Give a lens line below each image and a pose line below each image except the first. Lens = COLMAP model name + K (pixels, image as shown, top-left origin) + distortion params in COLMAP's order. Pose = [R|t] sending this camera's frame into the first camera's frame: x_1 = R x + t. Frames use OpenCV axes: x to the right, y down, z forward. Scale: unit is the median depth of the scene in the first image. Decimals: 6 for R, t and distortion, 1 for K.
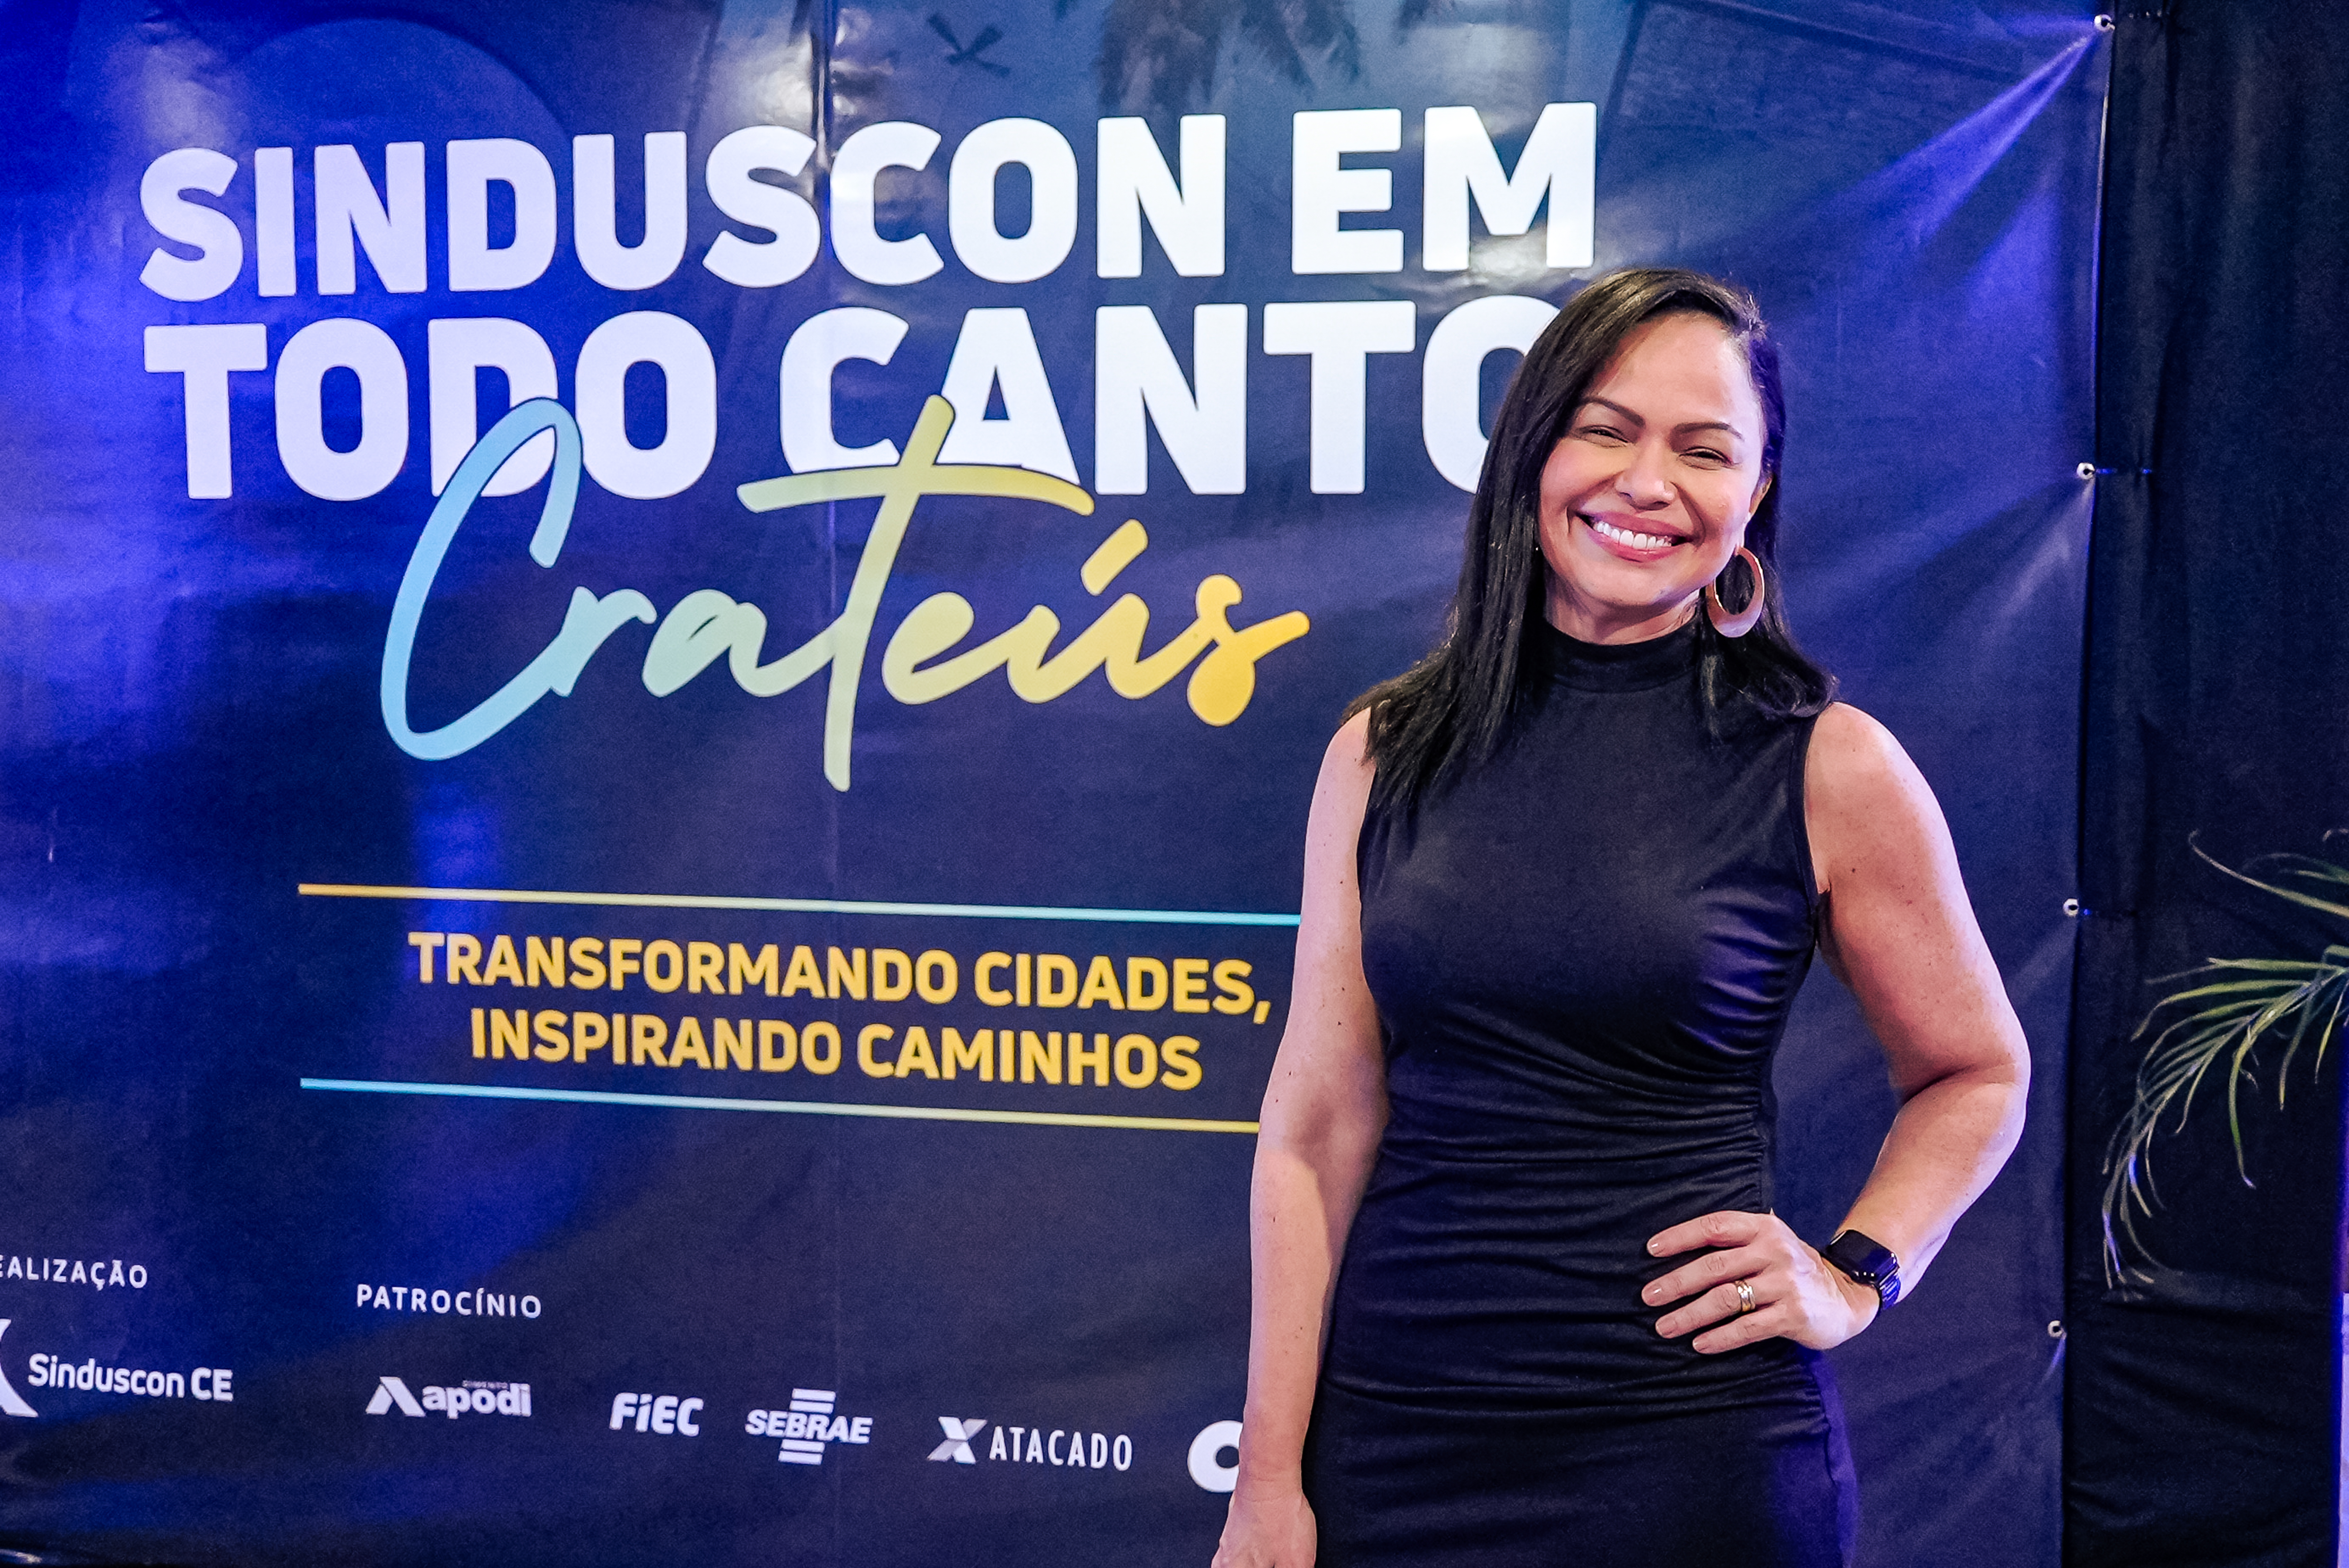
lens RADIAL K [[2456.3, 0, 1156.5], [0, 2456.3, 780.6], [0, 0, 1]] dist [0.006863, 0.000000]
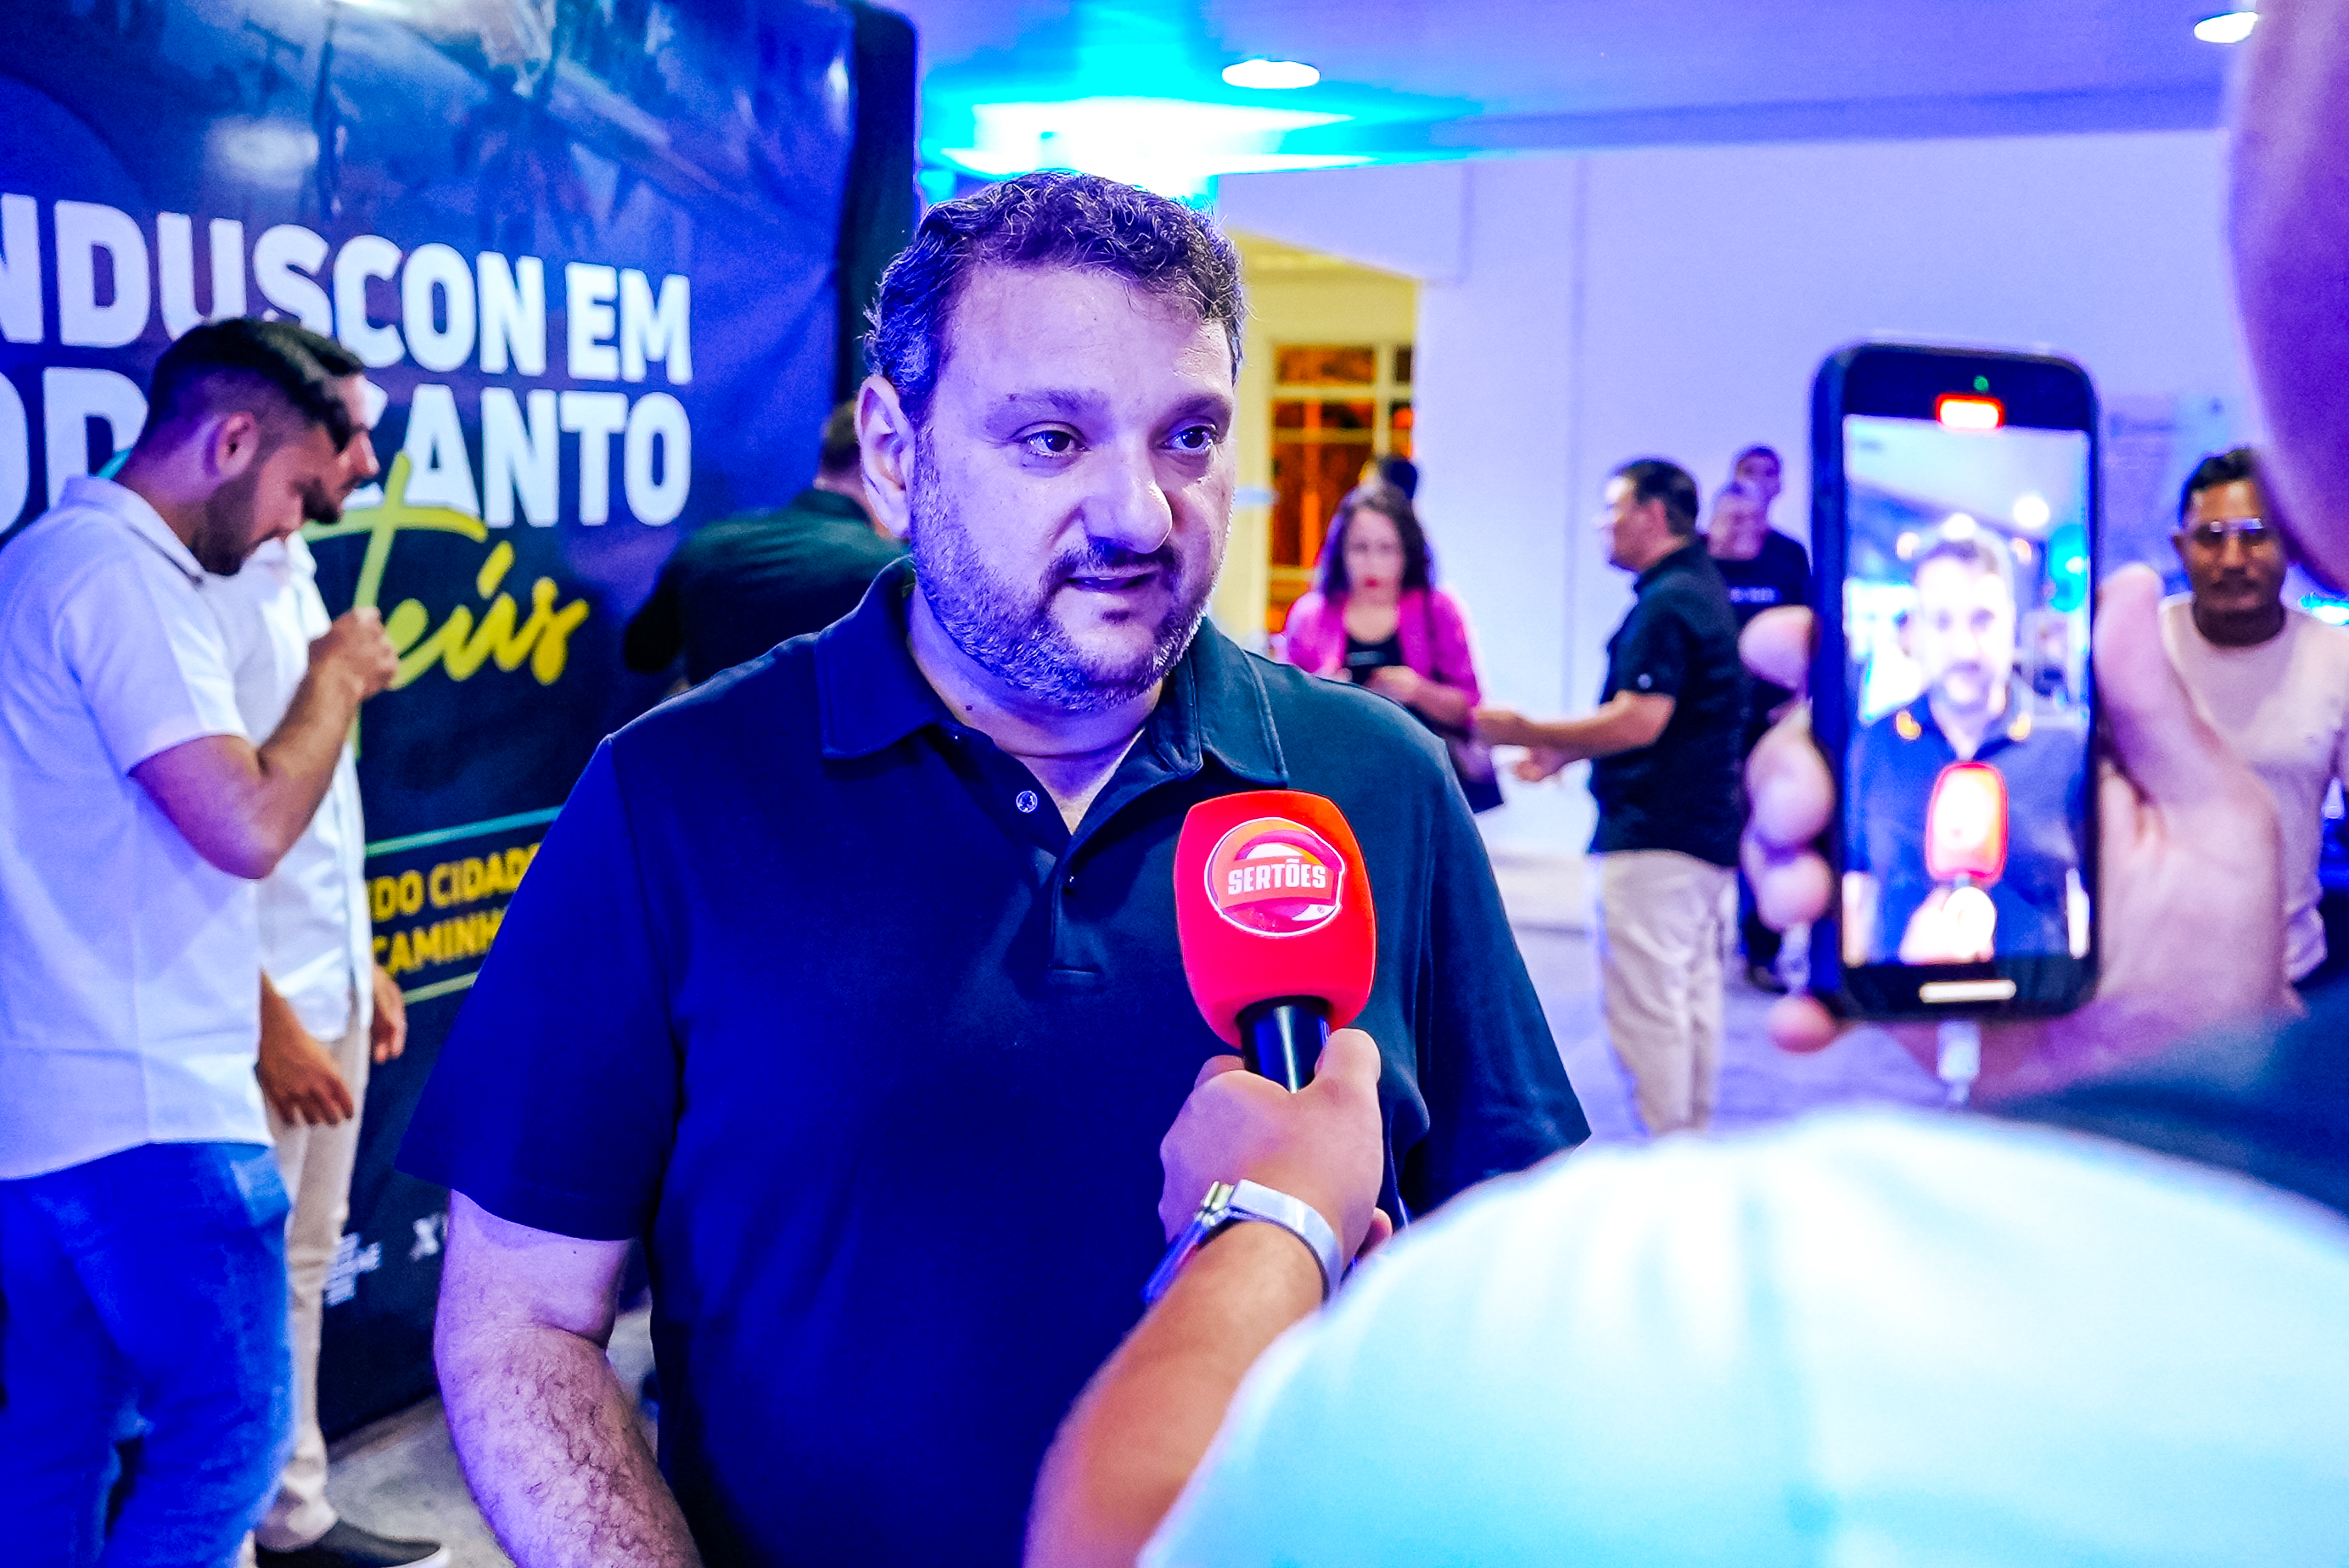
lens RADIAL K [[2456.3, 0, 1163.5], [0, 2456.3, 765.7], [0, 0, 1]] dist [0.006863, 0.000000]
pose [[0.231554, -0.122441, 0.965086, -1.257552], [0.056265, 0.992073, 0.112365, -0.112720], [-0.971193, 0.028282, 0.236608, 0.294286]]
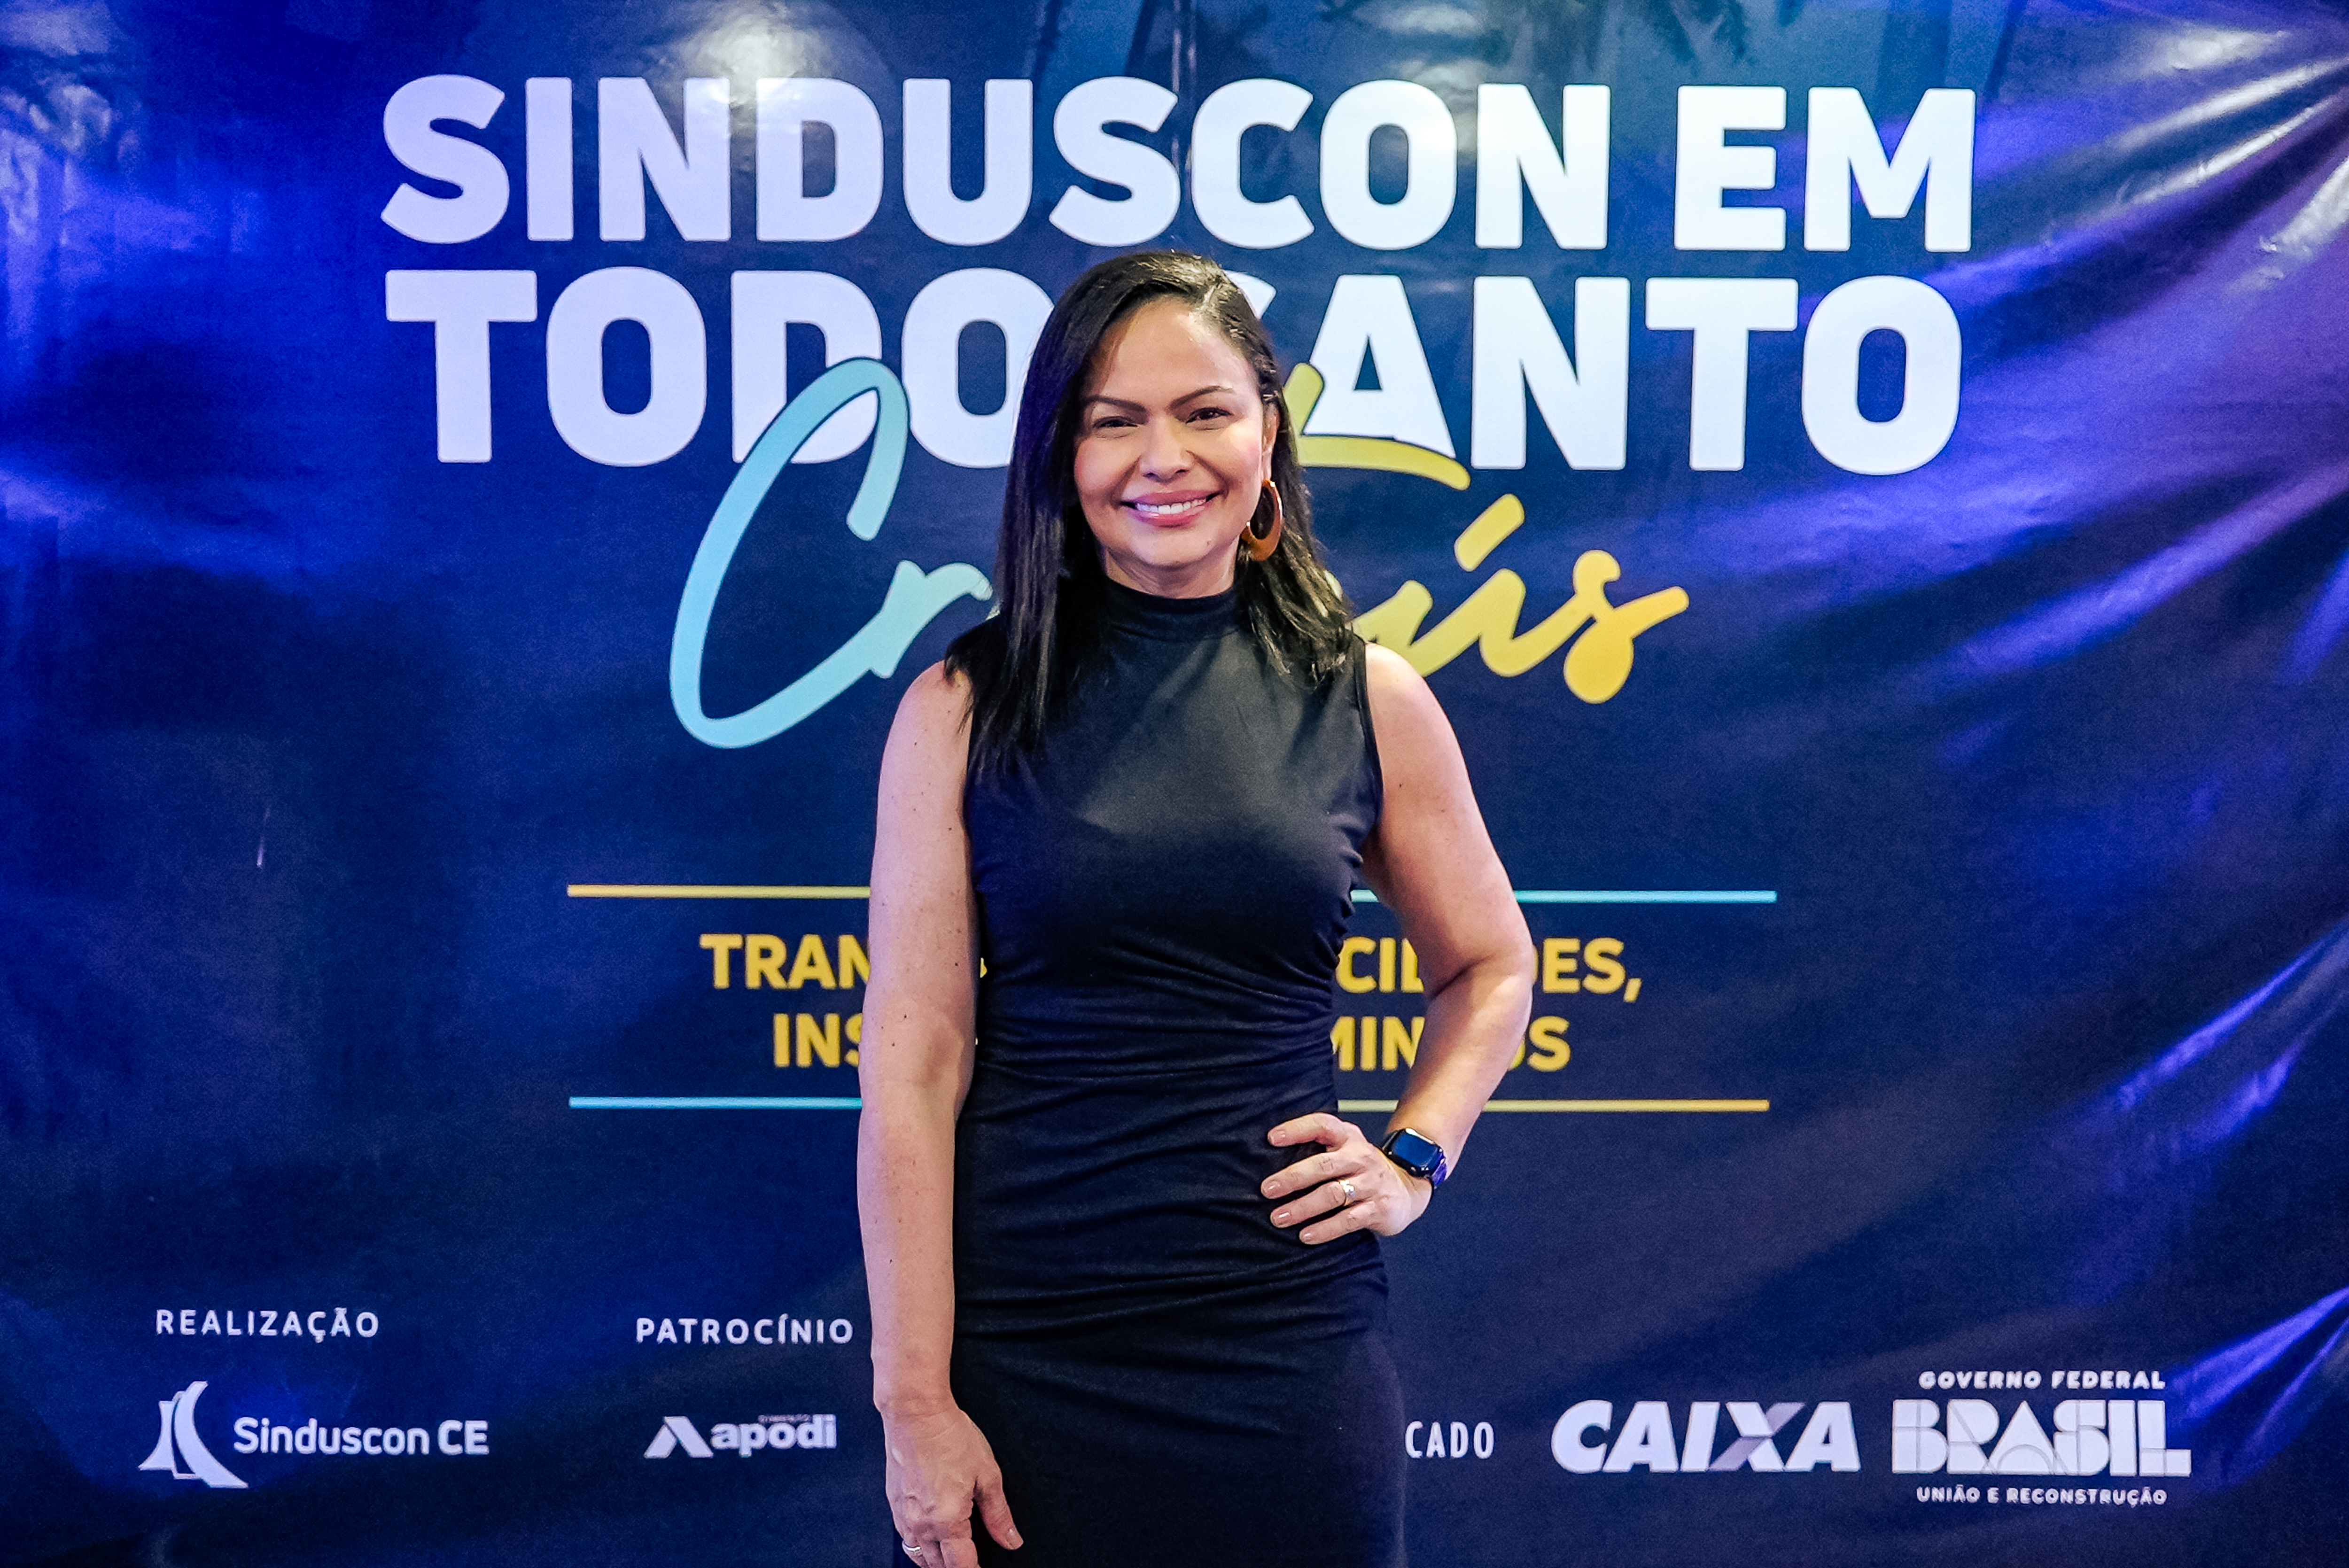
lens RADIAL K [[2456.3, 0, 1138.6], [0, 2456.3, 768.7], [0, 0, 1]] dist [0.006863, 0.000000]
pose [[0.978284, -0.014460, 0.206762, -0.348930], [0.013542, 0.999891, 0.005855, -0.003887], [-0.206824, -0.002928, 0.978374, 0.065549]]
